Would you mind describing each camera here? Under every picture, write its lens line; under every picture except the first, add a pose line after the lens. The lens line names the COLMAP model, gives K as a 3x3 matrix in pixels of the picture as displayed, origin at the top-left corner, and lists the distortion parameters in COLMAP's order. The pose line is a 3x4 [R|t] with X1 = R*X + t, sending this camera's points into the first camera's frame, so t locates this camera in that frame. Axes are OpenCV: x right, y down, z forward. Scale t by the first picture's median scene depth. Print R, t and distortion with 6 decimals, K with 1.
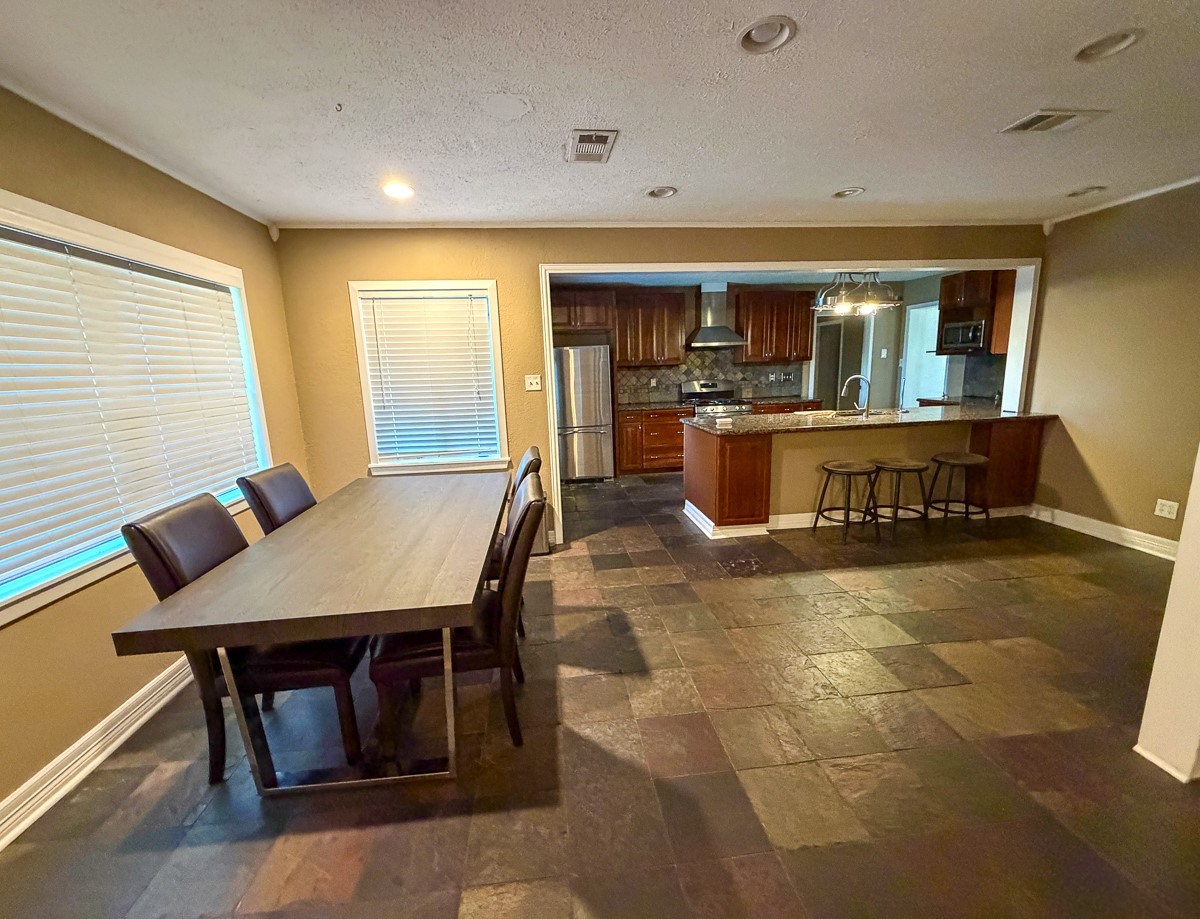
lens RADIAL K [[489.6, 0, 594.7], [0, 489.6, 458.9], [0, 0, 1]] dist [0.001351, 0.000086]
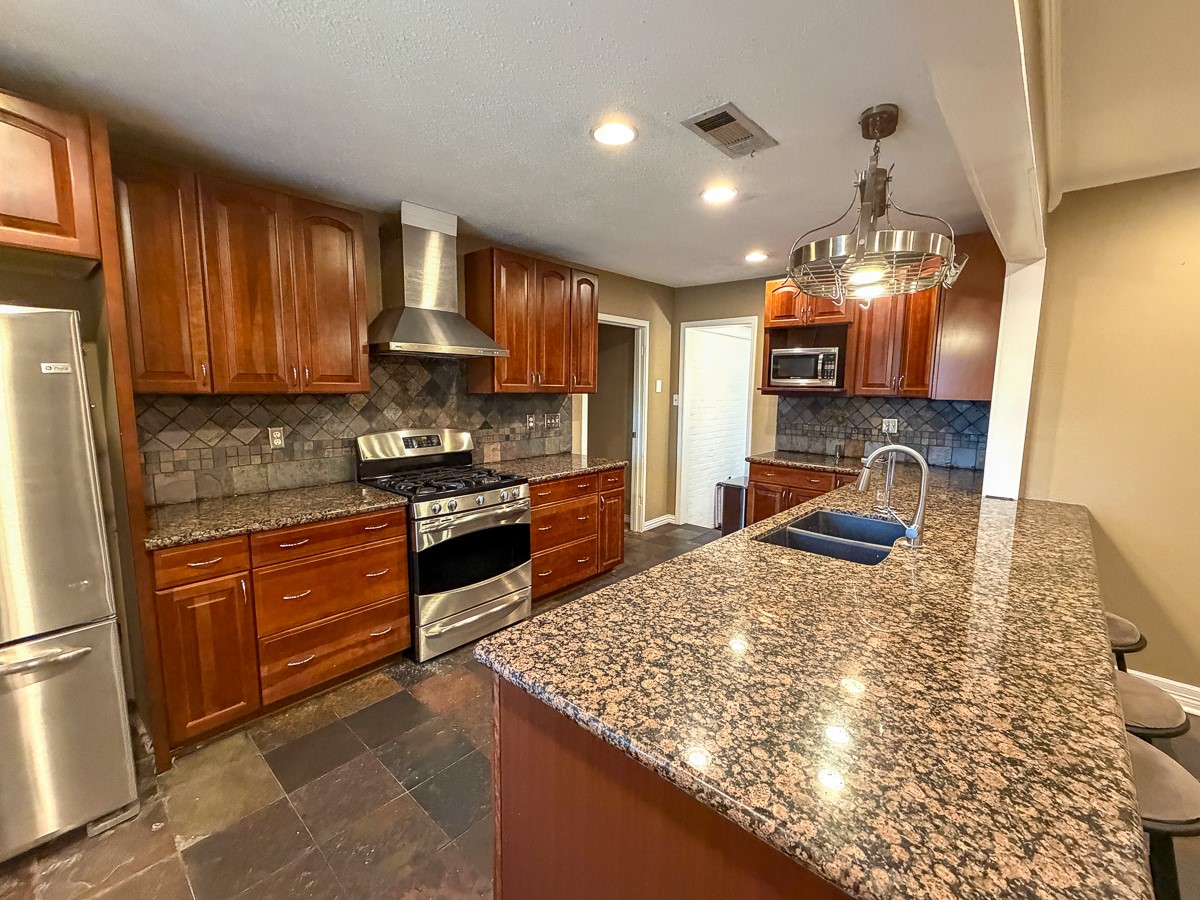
lens RADIAL K [[514.3, 0, 598.8], [0, 514.3, 450.7], [0, 0, 1]] dist [-0.001749, 0.001062]
pose [[0.750124, -0.039863, 0.660094, 0.049485], [0.084333, 0.995798, -0.035699, -0.123435], [-0.655897, 0.082447, 0.750334, 0.602969]]
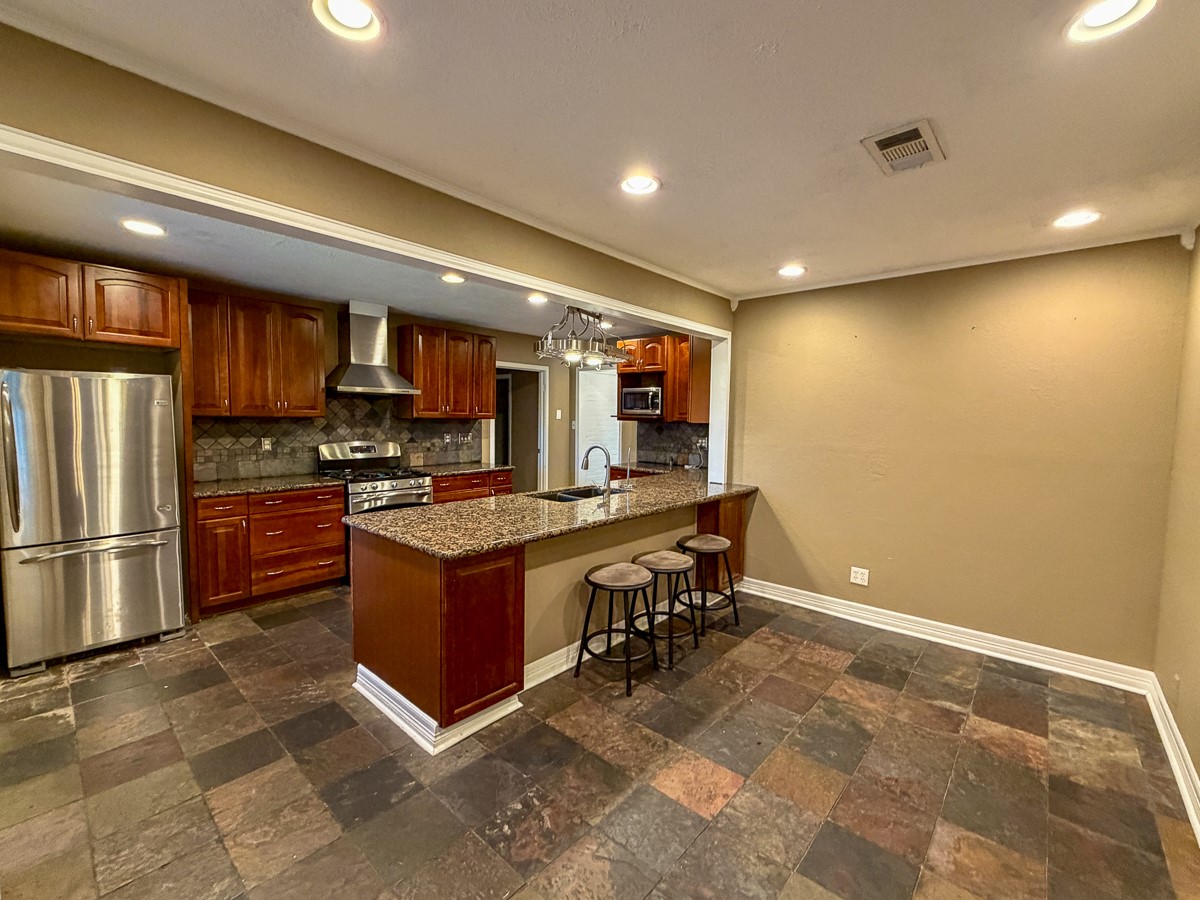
lens RADIAL K [[514.3, 0, 597.8], [0, 514.3, 449.4], [0, 0, 1]] dist [-0.001749, 0.001062]
pose [[0.746105, 0.001784, 0.665826, 0.001842], [0.082635, 0.992017, -0.095256, -0.060900], [-0.660681, 0.126091, 0.740001, 0.285021]]
